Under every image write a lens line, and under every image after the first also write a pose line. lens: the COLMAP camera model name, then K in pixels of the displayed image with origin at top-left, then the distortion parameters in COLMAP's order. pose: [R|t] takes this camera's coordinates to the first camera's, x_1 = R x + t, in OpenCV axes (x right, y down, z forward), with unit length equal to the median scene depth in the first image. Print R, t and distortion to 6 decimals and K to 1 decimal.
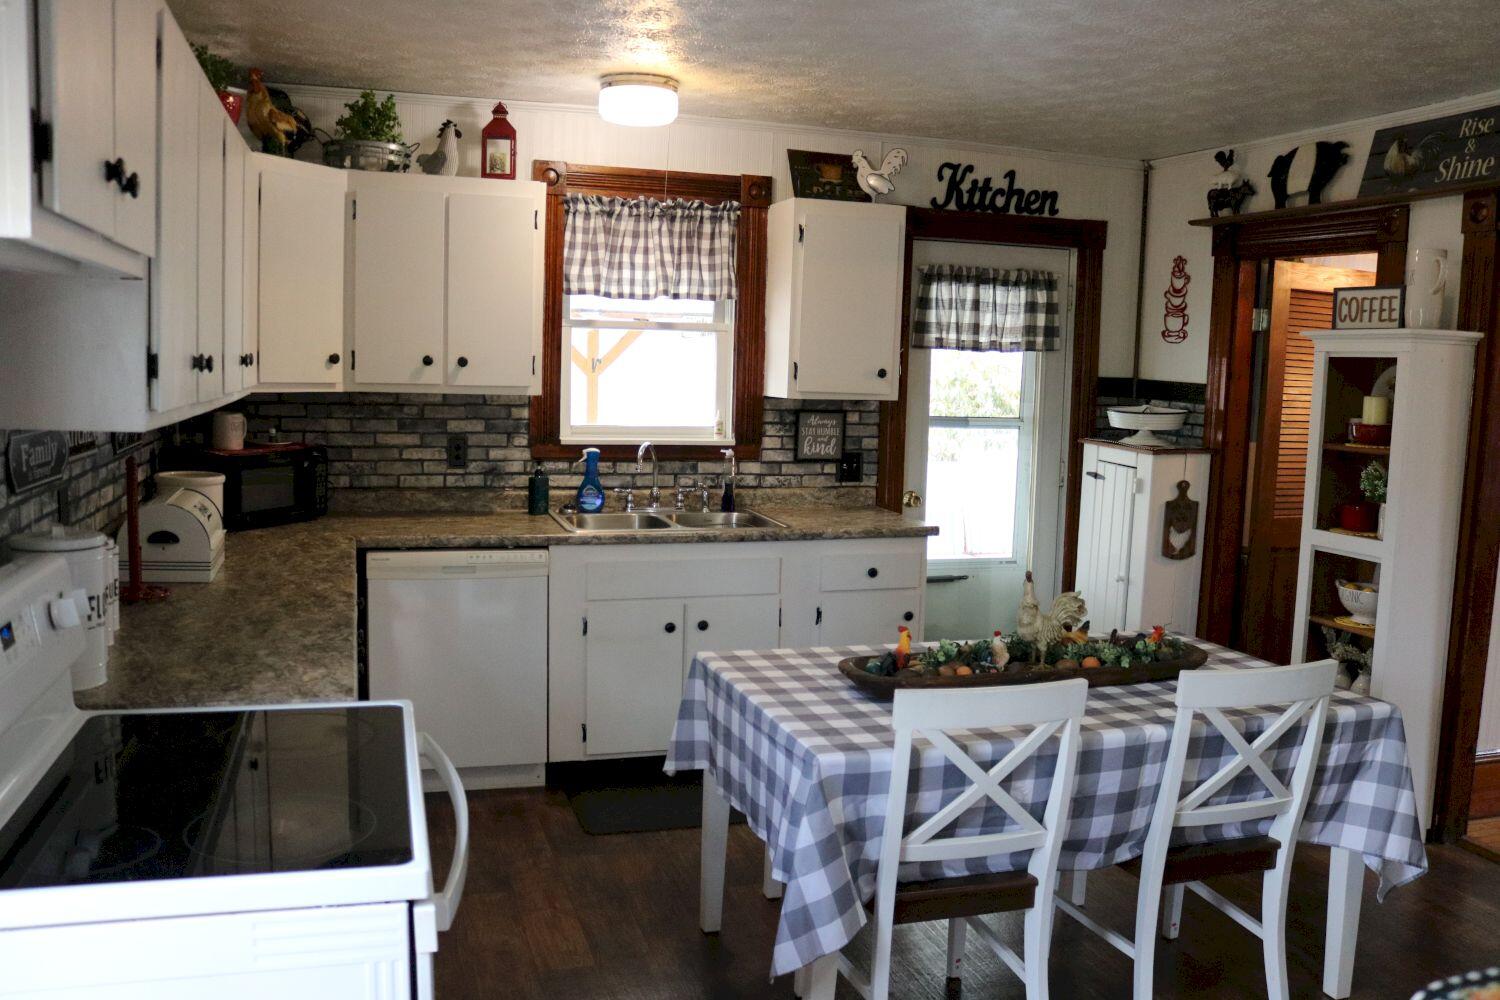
lens RADIAL K [[1237.0, 0, 750.0], [0, 1237.0, 500.0], [0, 0, 1]] dist [-0.152104, 0.133907]
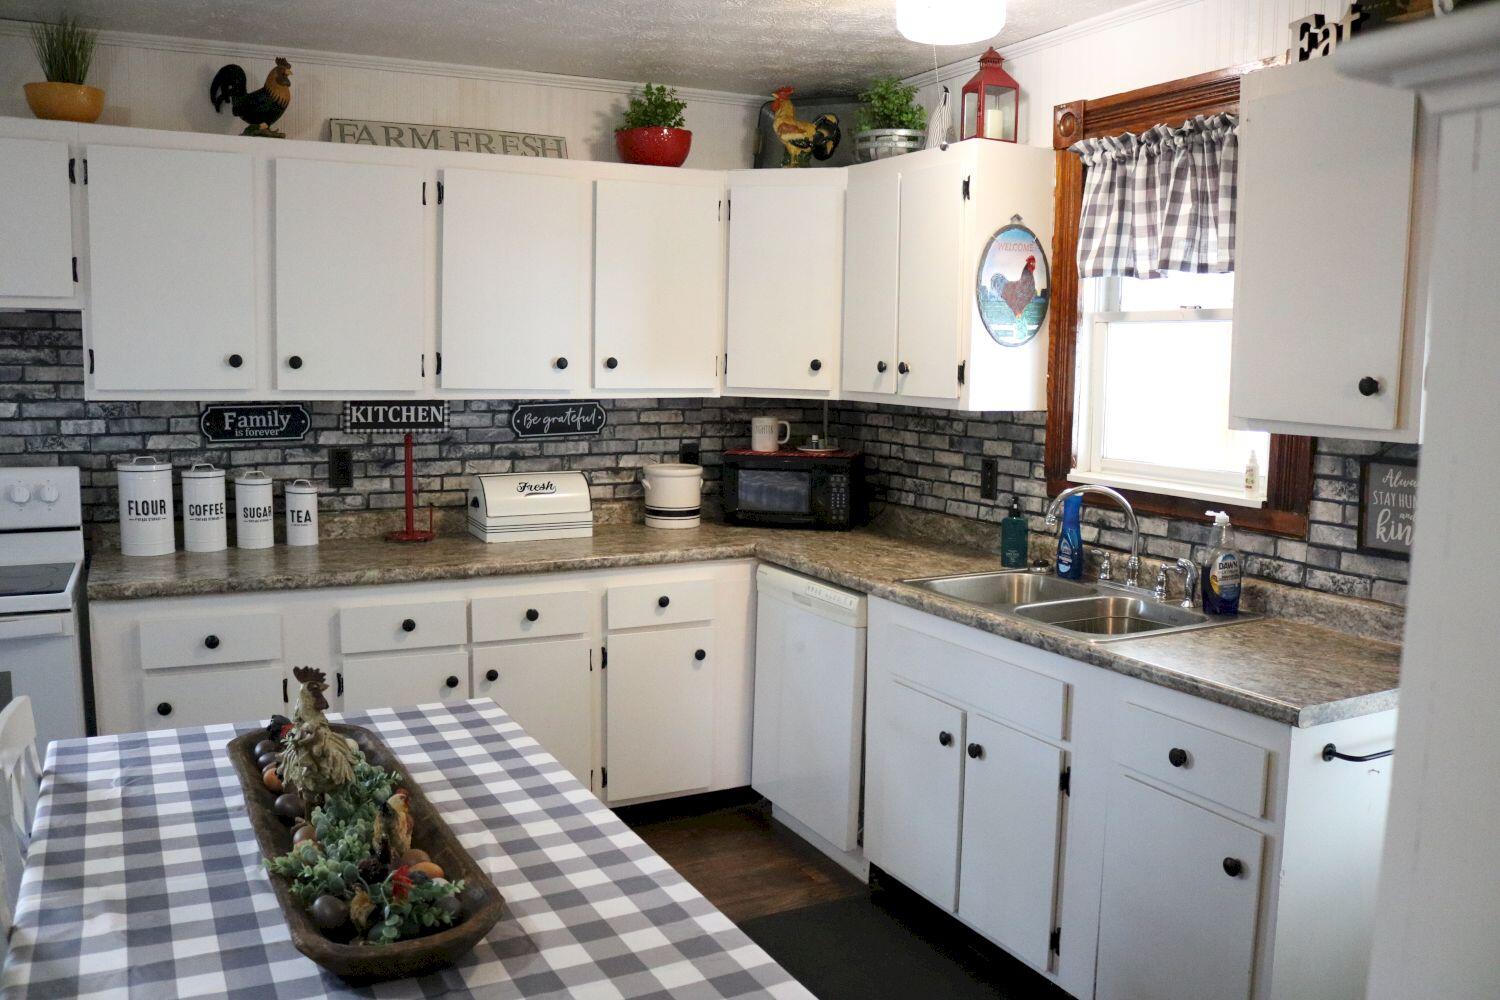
lens RADIAL K [[1237.0, 0, 750.0], [0, 1237.0, 500.0], [0, 0, 1]] dist [-0.152104, 0.133907]
pose [[0.174754, 0.088523, -0.980625, 0.548406], [-0.118443, 0.990608, 0.068317, -0.062404], [0.977462, 0.104209, 0.183597, 0.686715]]
